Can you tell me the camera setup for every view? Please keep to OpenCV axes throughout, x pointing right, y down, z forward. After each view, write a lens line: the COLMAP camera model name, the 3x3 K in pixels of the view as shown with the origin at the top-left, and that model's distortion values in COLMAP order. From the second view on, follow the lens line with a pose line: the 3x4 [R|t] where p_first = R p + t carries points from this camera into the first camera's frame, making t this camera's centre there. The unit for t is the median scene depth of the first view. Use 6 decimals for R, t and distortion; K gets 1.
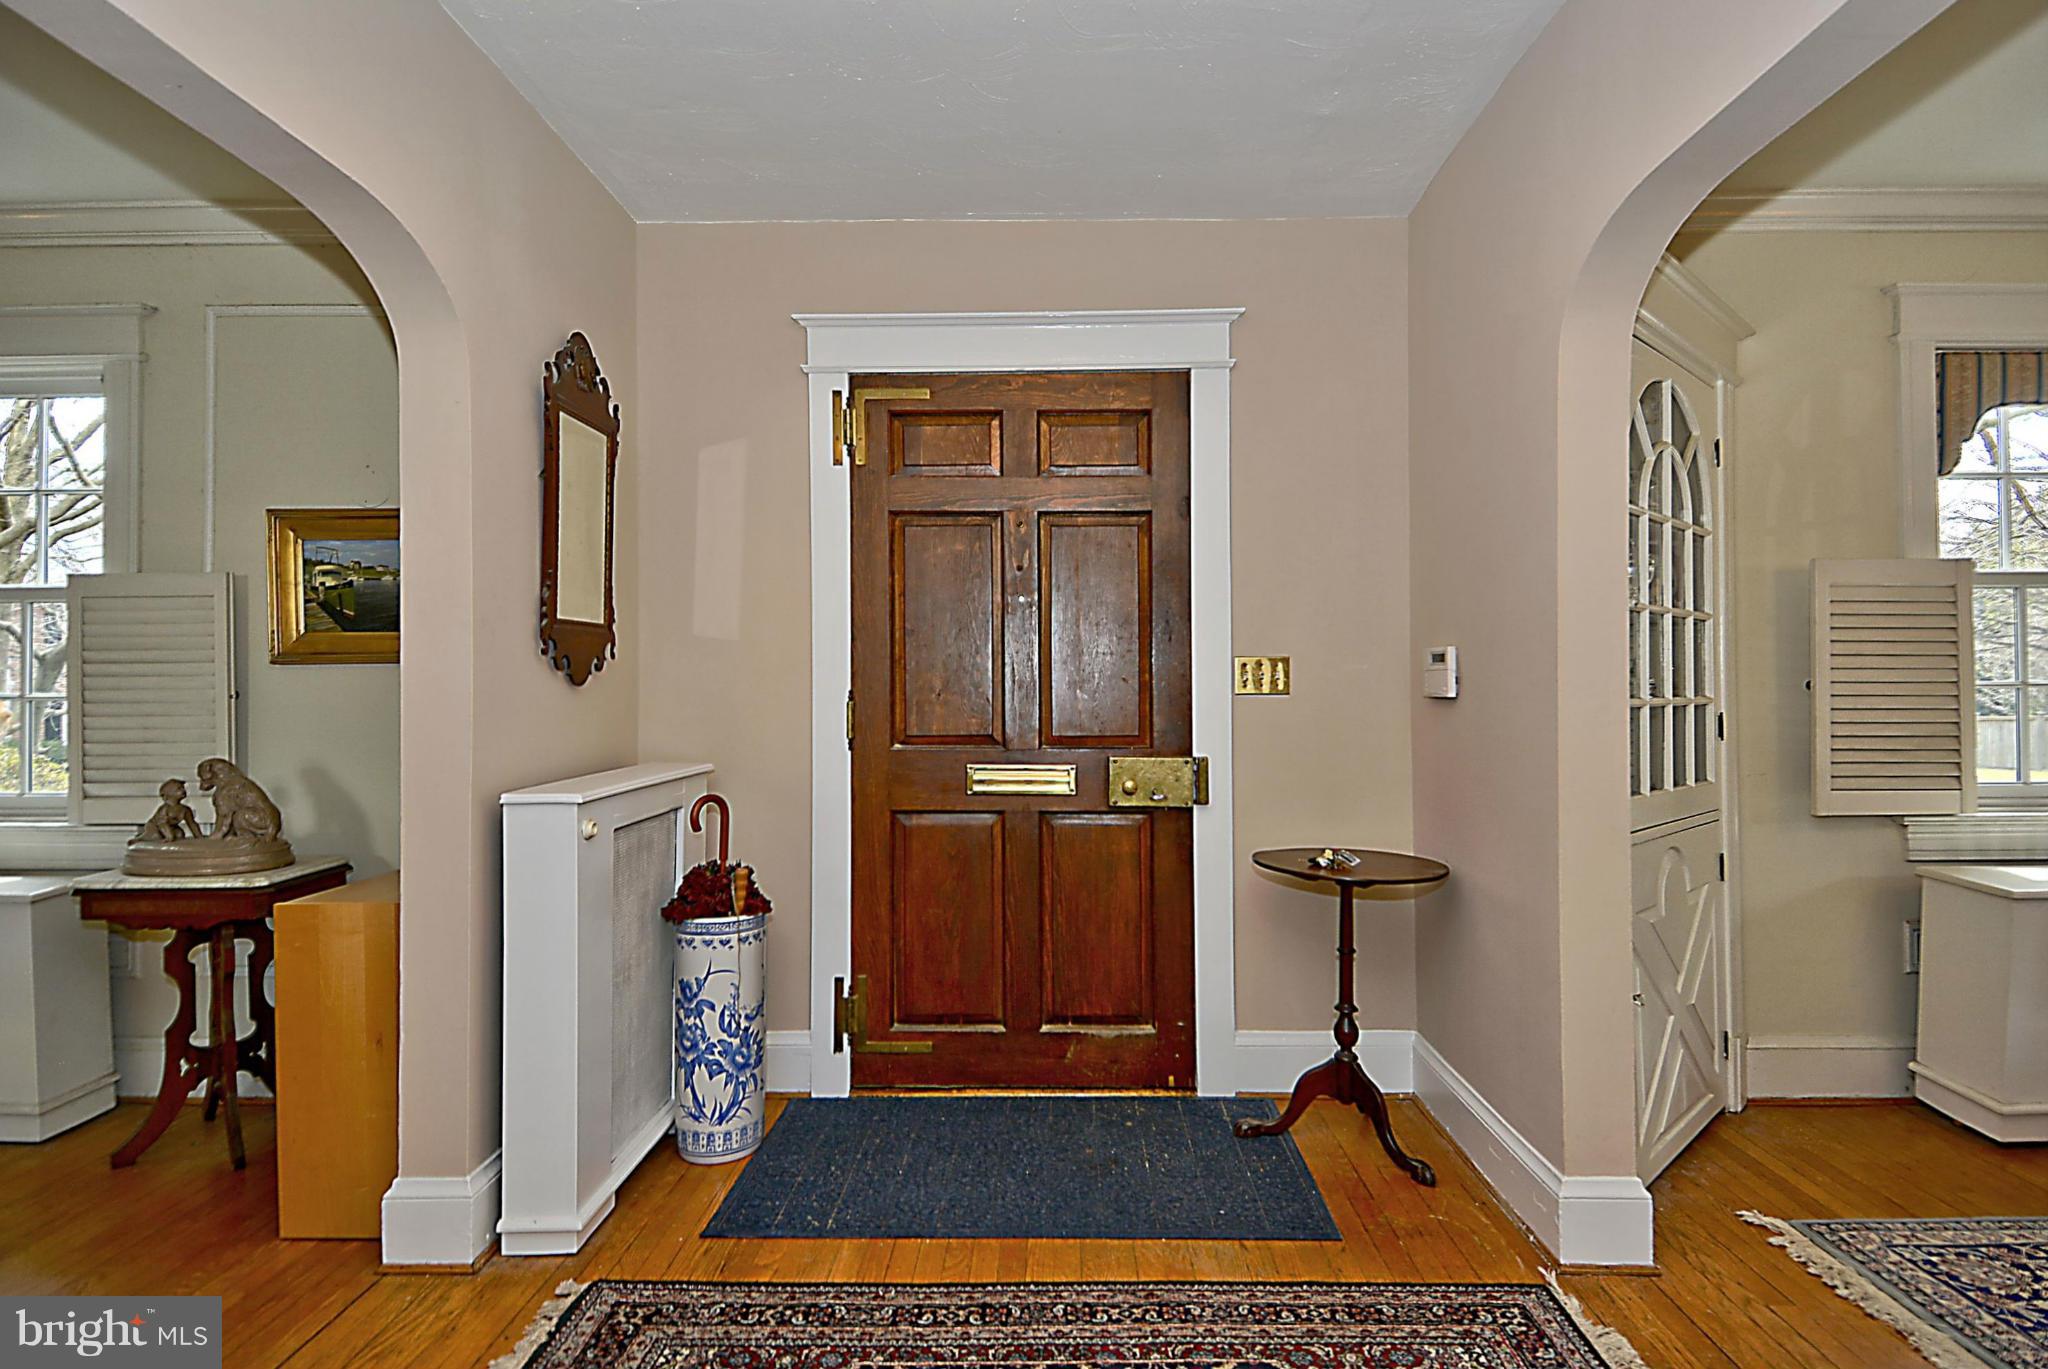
lens RADIAL K [[1080.0, 0, 1022.4], [0, 1080.0, 688.1], [0, 0, 1]] dist [0.045265, -0.025564]
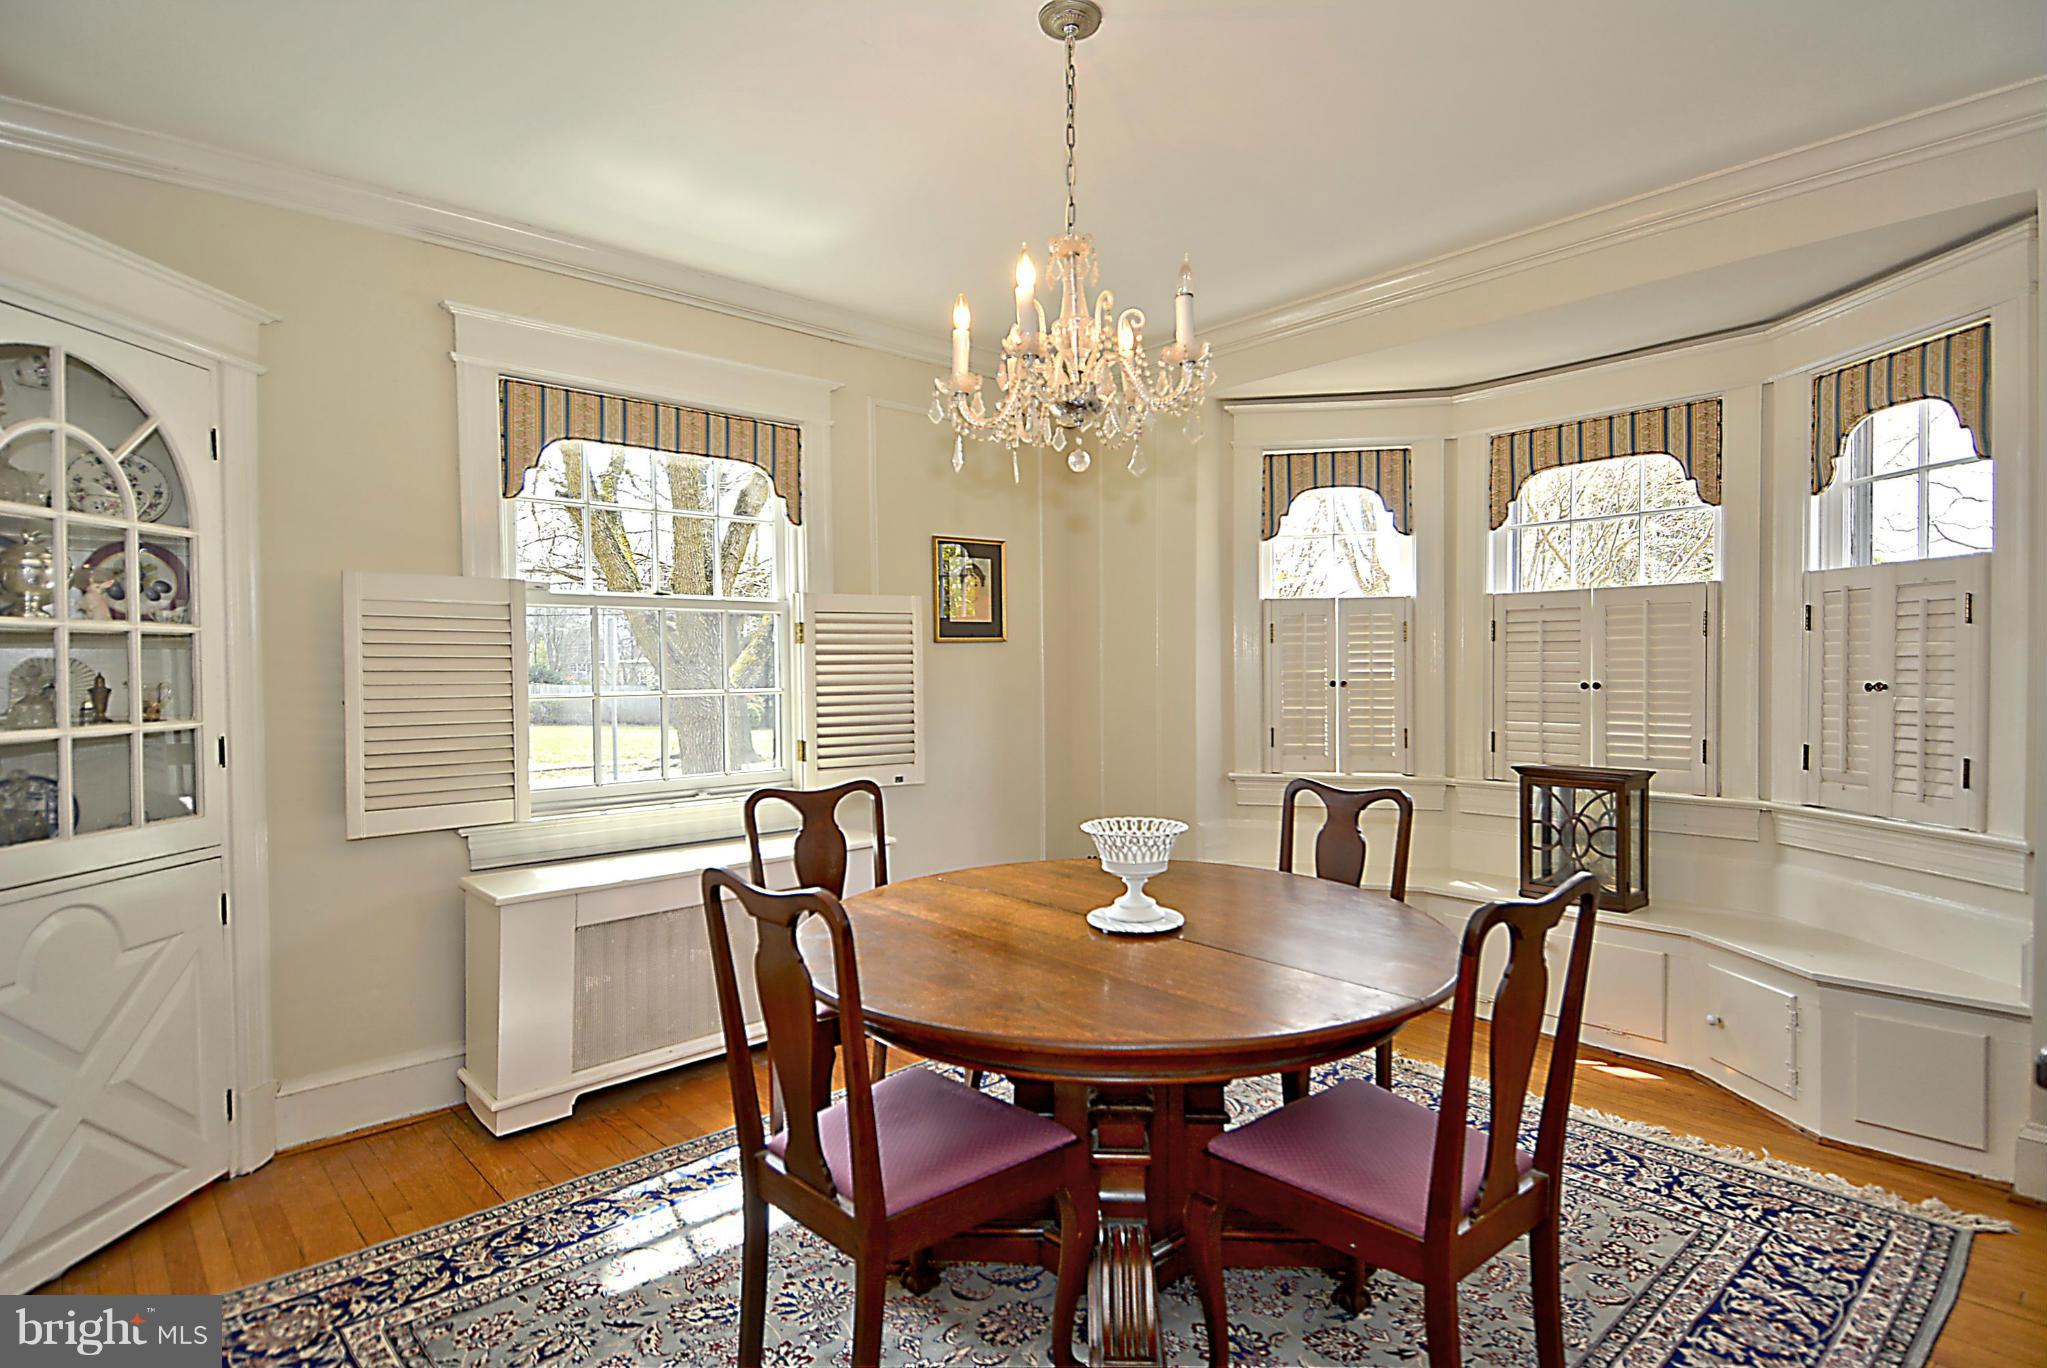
lens RADIAL K [[1079.5, 0, 1062.9], [0, 1079.5, 682.7], [0, 0, 1]] dist [0.045265, -0.025564]
pose [[0.715703, -0.011086, 0.698316, 0.498642], [0.001005, 0.999889, 0.014843, -0.033285], [-0.698404, -0.009922, 0.715635, -0.113526]]
